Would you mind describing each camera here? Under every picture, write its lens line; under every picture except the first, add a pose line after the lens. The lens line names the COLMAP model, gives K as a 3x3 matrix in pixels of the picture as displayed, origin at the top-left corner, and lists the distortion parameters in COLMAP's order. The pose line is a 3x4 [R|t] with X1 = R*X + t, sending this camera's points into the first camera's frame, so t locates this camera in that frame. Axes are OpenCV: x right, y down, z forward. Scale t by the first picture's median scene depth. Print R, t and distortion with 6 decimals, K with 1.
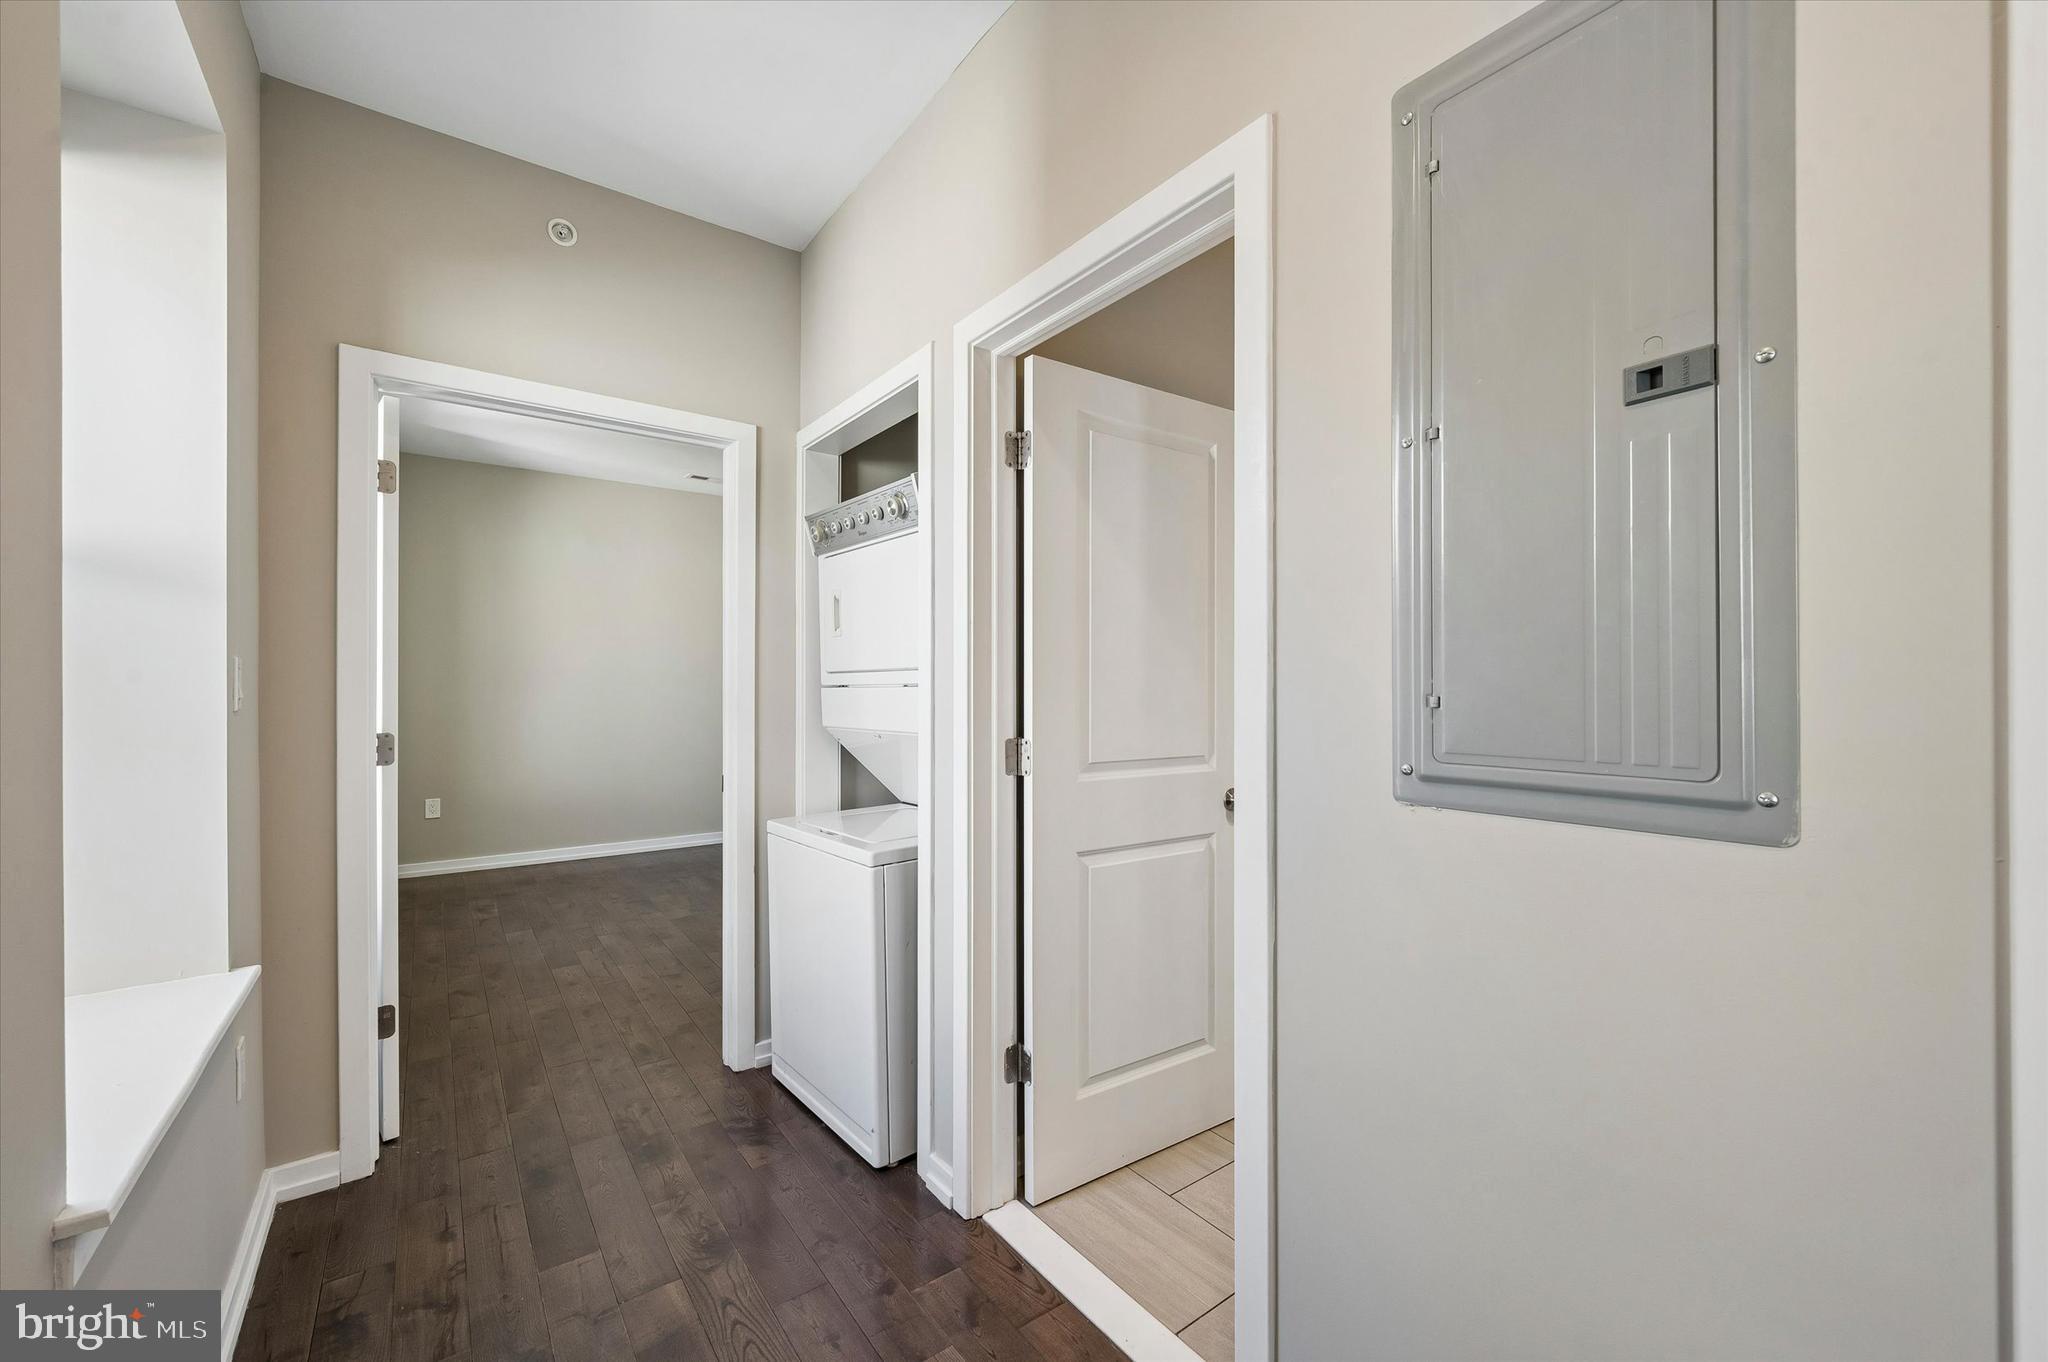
lens RADIAL K [[813.5, 0, 1023.6], [0, 813.5, 682.8], [0, 0, 1]] dist [0.000908, -0.000251]
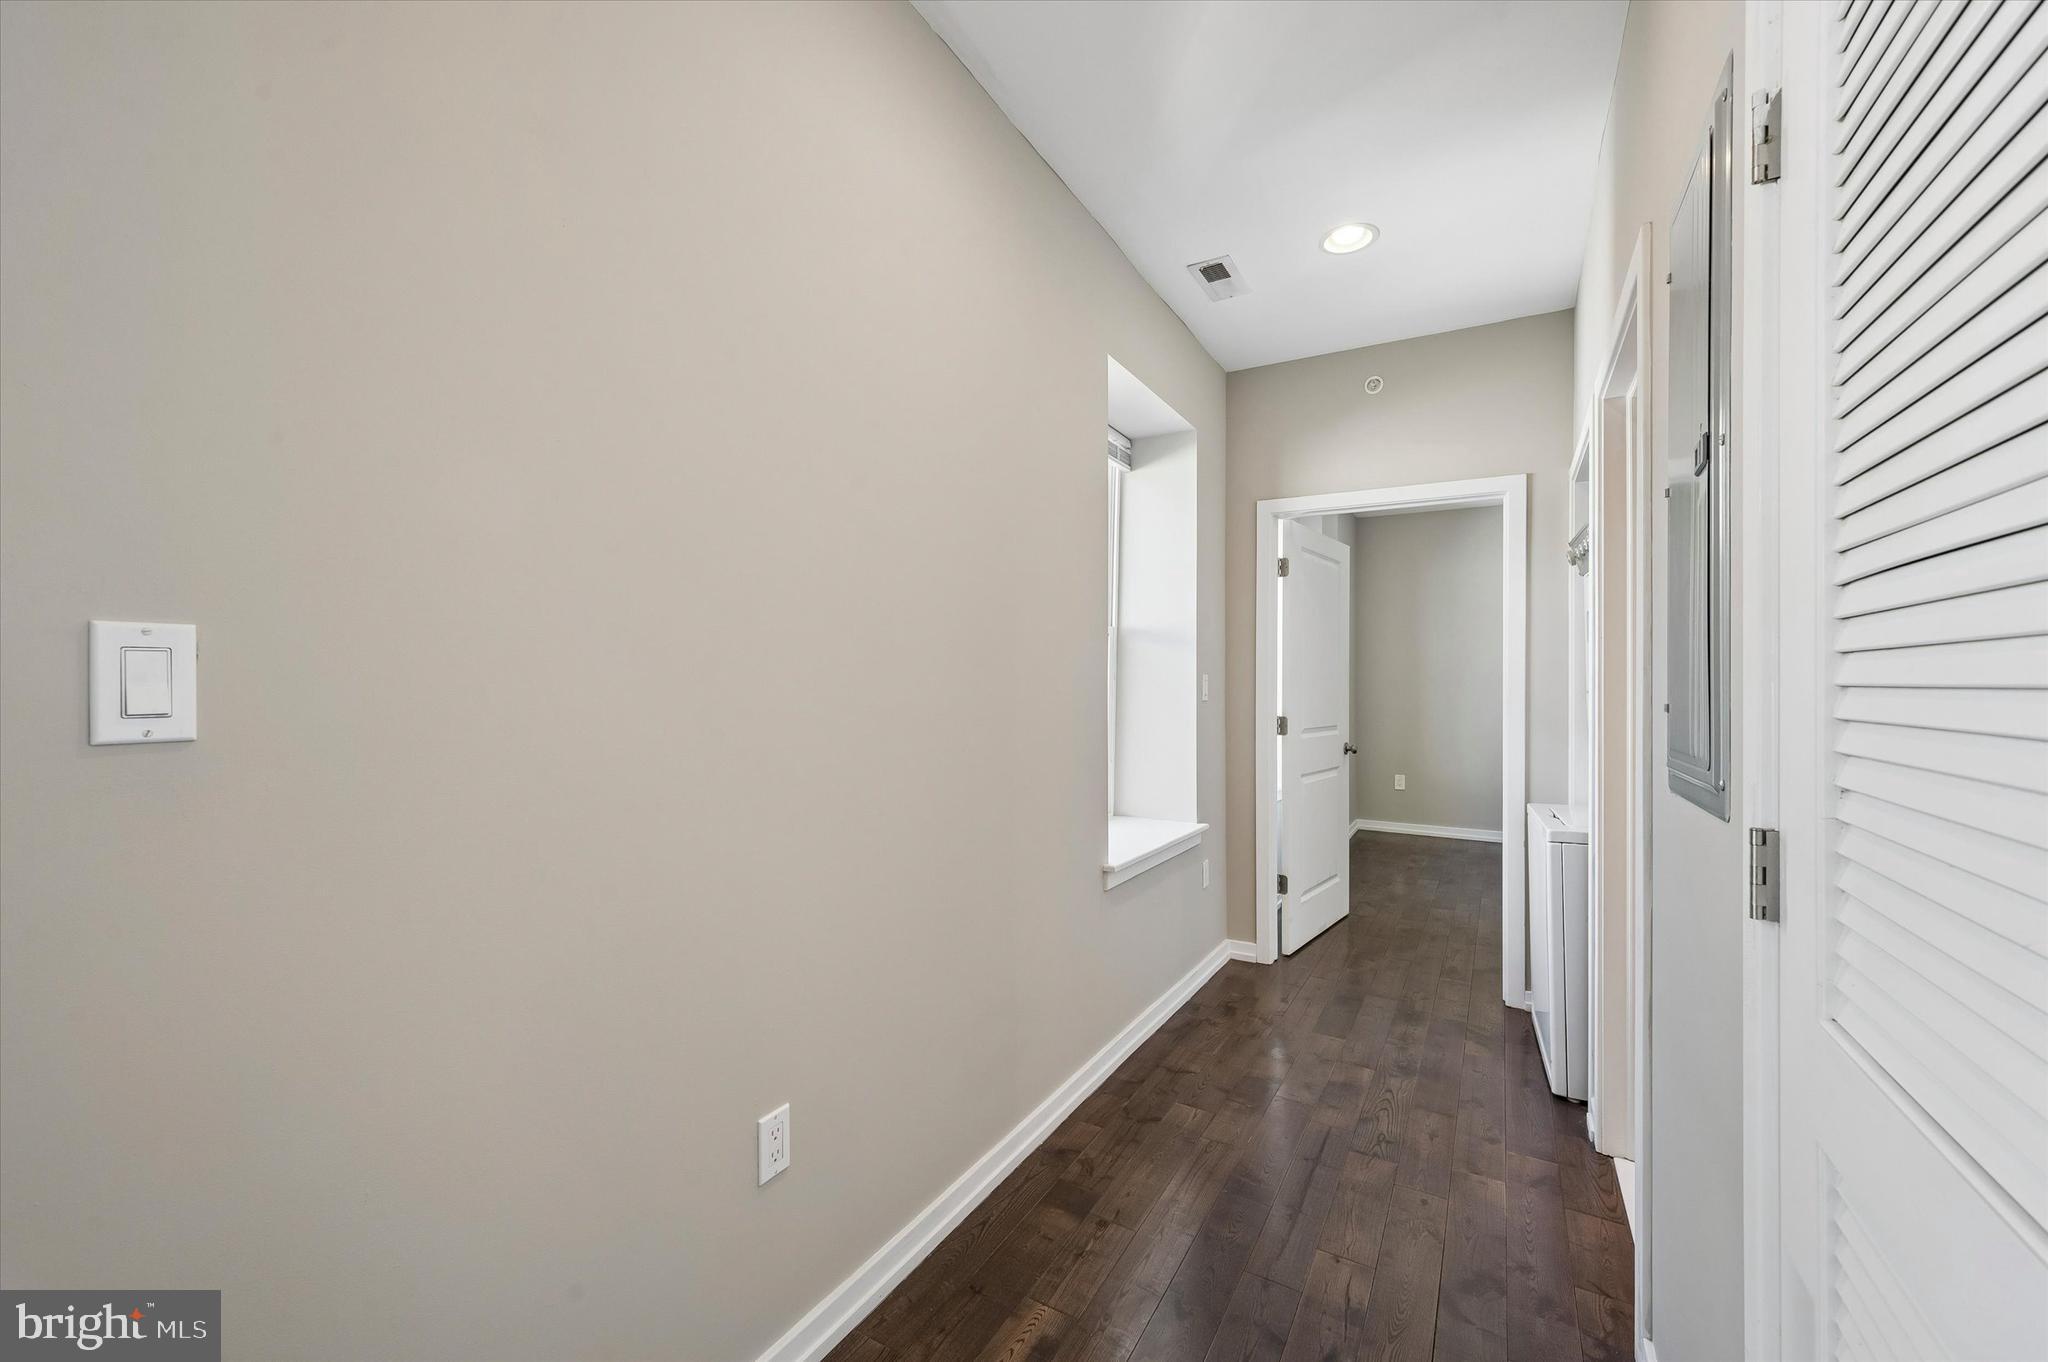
lens RADIAL K [[813.5, 0, 1004.4], [0, 813.5, 681.5], [0, 0, 1]] dist [0.000908, -0.000251]
pose [[0.372035, -0.001588, -0.928217, 0.634594], [-0.003465, 0.999989, -0.003099, -0.004699], [0.928212, 0.004369, 0.372026, -0.201483]]
